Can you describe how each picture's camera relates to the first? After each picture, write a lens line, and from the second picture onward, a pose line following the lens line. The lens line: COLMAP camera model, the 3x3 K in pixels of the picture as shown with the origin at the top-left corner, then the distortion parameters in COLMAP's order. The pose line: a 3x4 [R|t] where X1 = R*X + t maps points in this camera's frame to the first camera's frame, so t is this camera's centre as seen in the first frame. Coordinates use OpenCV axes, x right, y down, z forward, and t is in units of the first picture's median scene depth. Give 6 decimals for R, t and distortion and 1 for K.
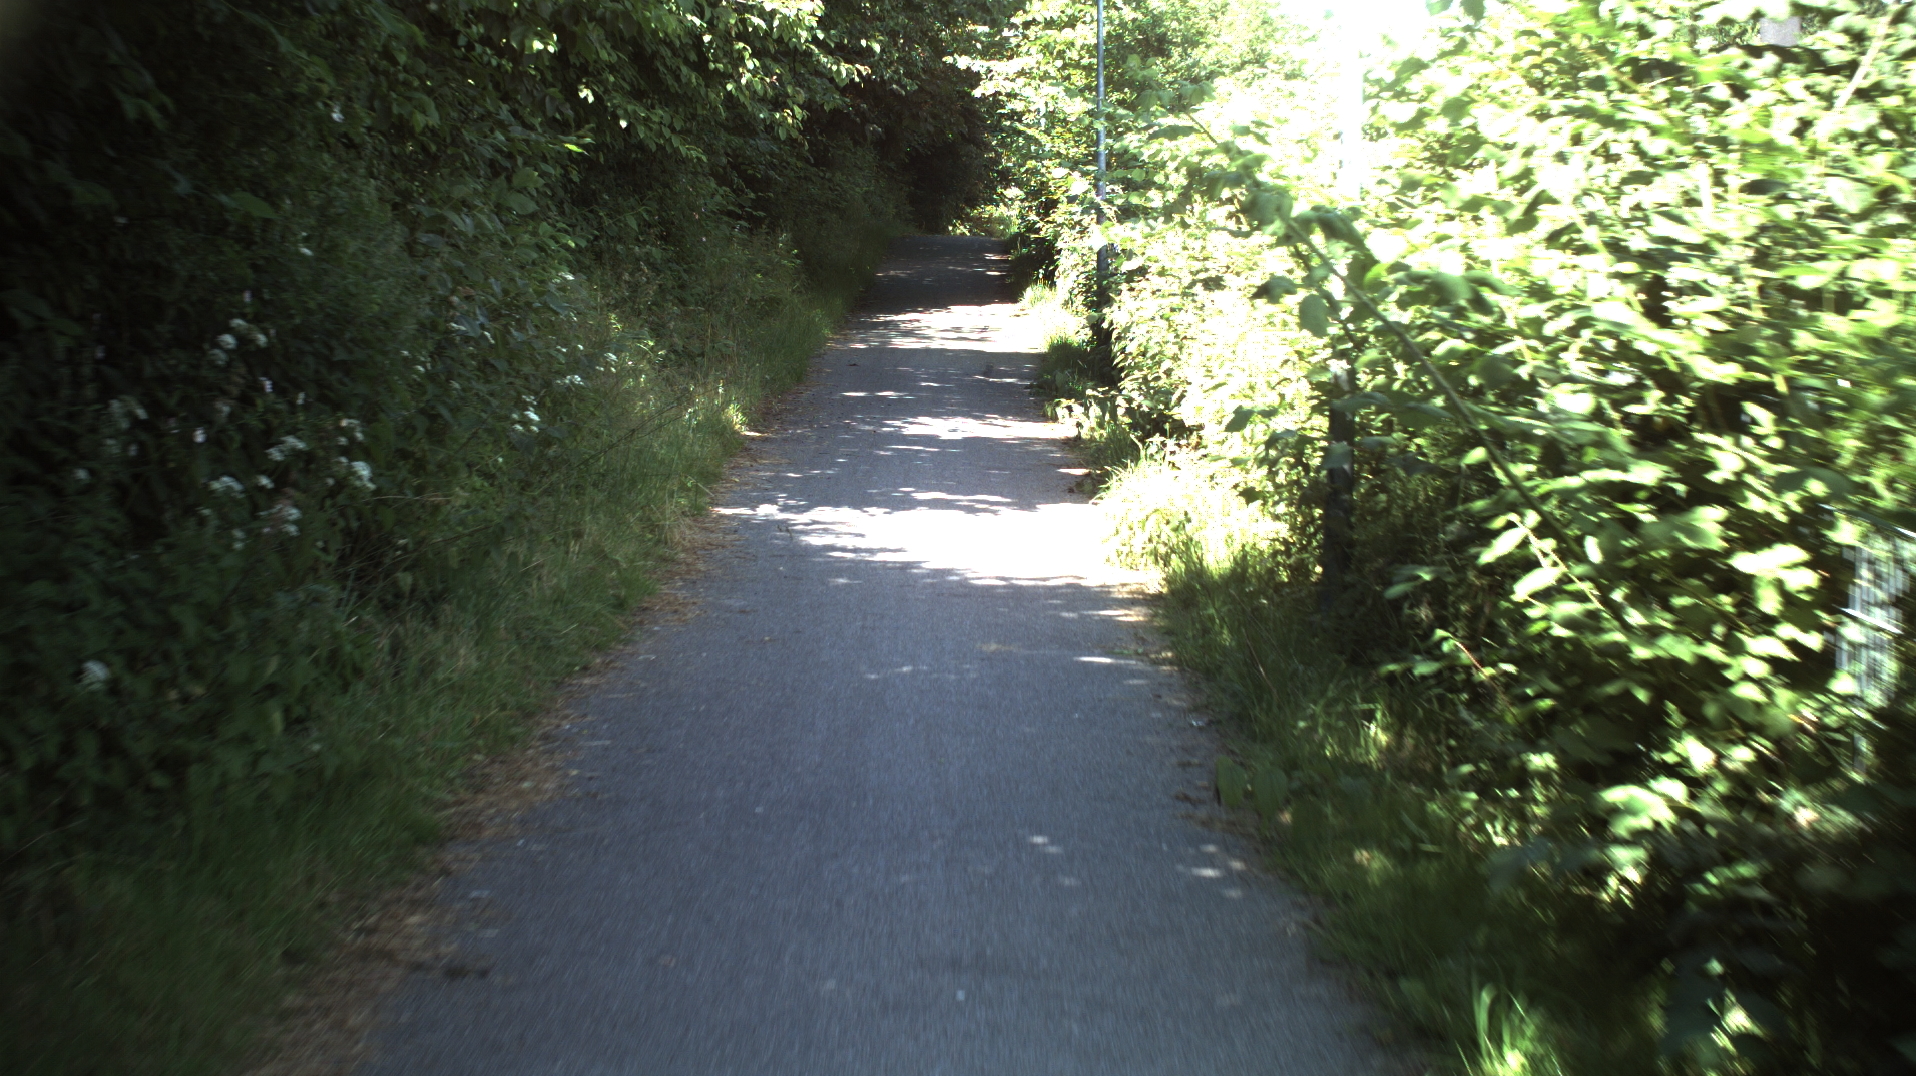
lens RADIAL K [[12907.4, 0, 950.5], [0, 12907.4, 547.8], [0, 0, 1]] dist [-4.345389, 0.000000]
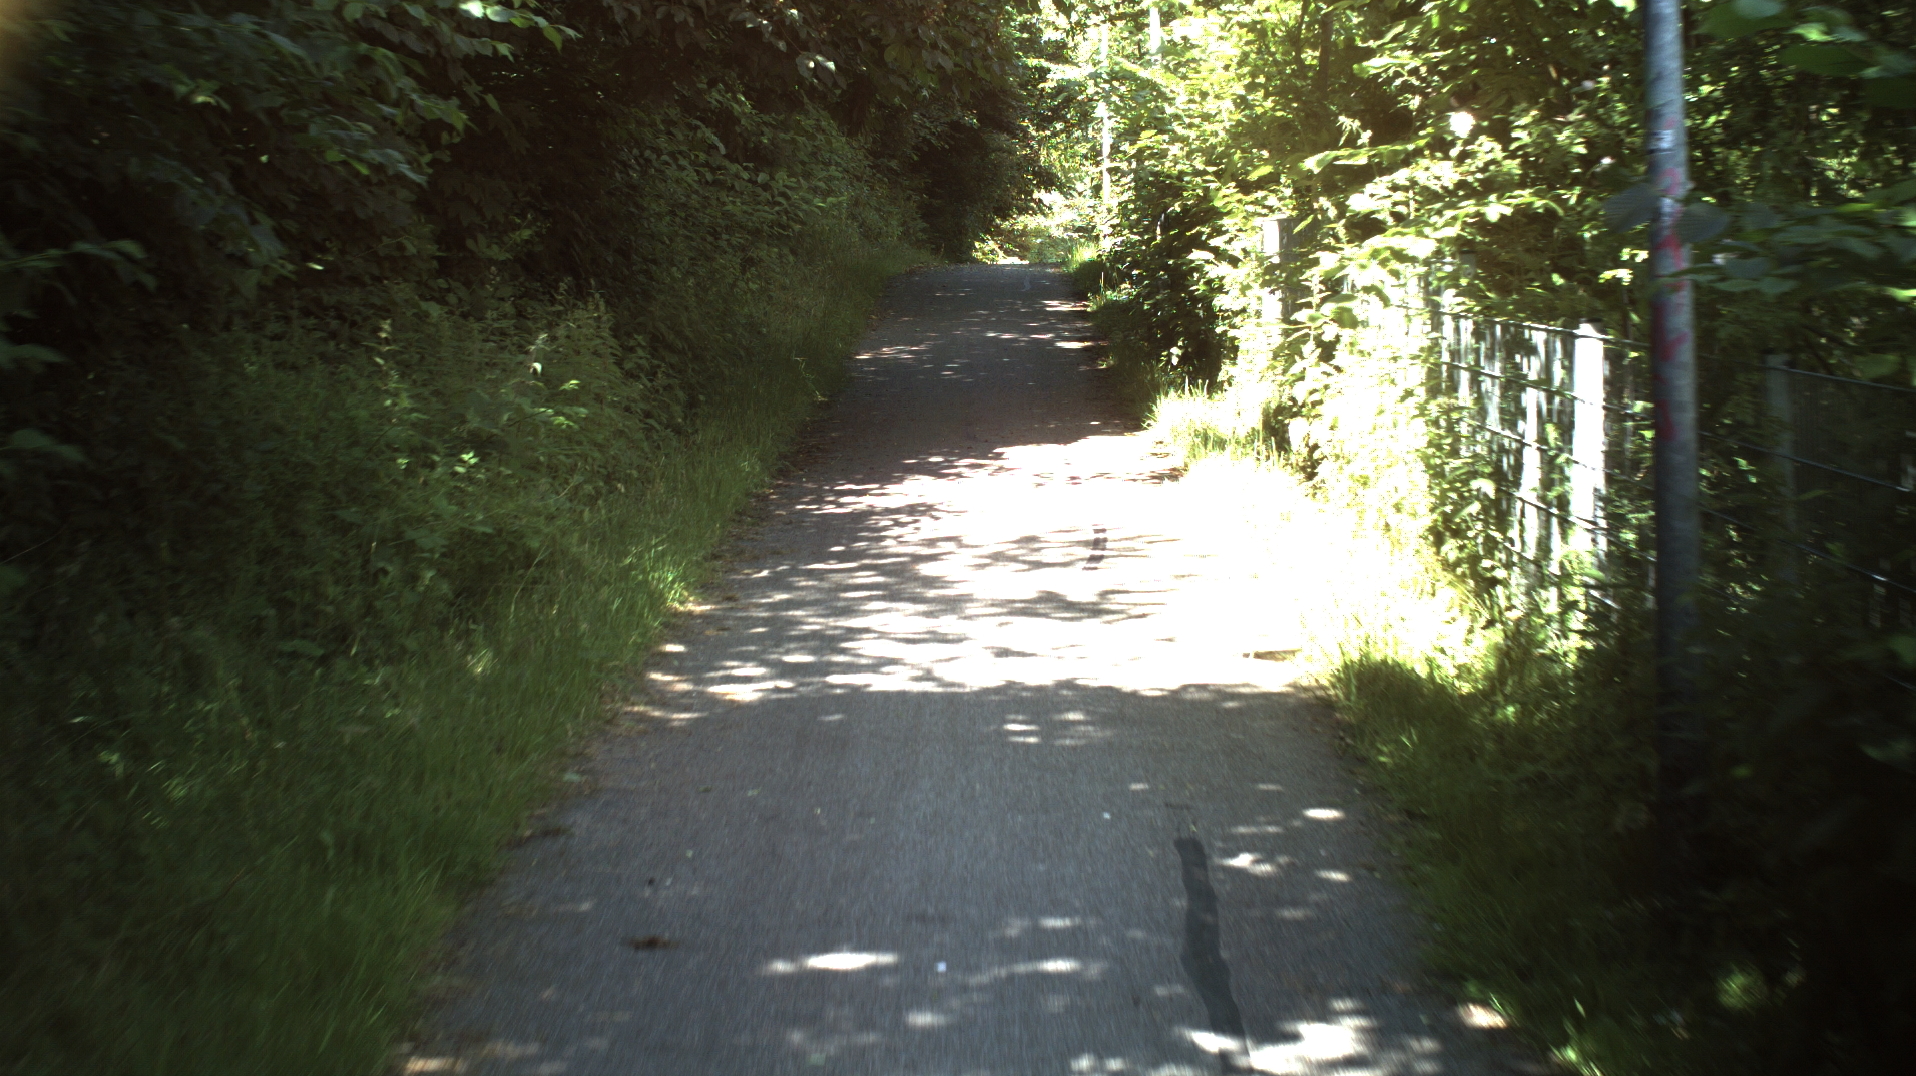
lens RADIAL K [[12907.4, 0, 971.1], [0, 12907.4, 545.0], [0, 0, 1]] dist [-4.345389, 0.000000]
pose [[0.999386, -0.035016, -0.000910, -0.001608], [0.035015, 0.999386, -0.000871, -0.030102], [0.000939, 0.000839, 0.999999, 1.087864]]
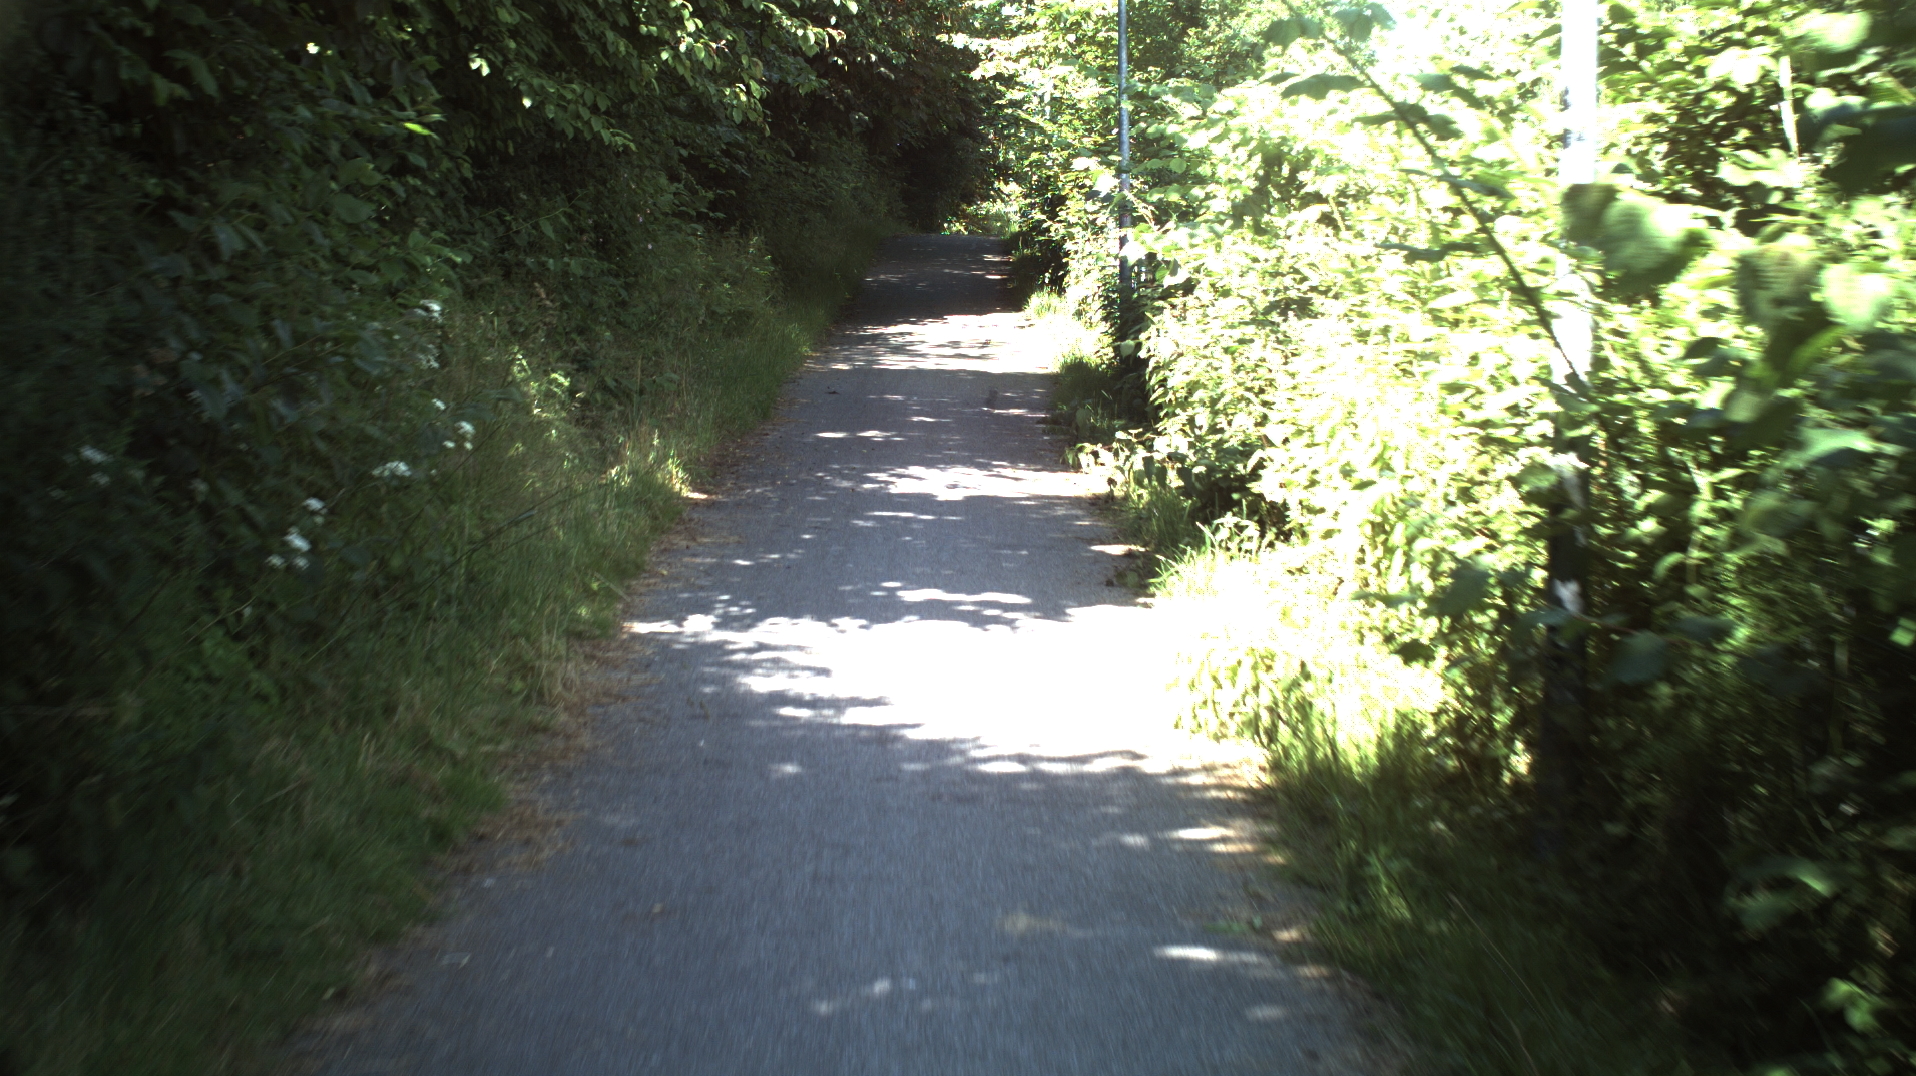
lens RADIAL K [[12907.4, 0, 952.1], [0, 12907.4, 539.8], [0, 0, 1]] dist [-4.345389, 0.000000]
pose [[0.999988, -0.004809, 0.000394, -0.000122], [0.004810, 0.999988, -0.000301, -0.006010], [-0.000393, 0.000303, 1.000000, 0.217802]]
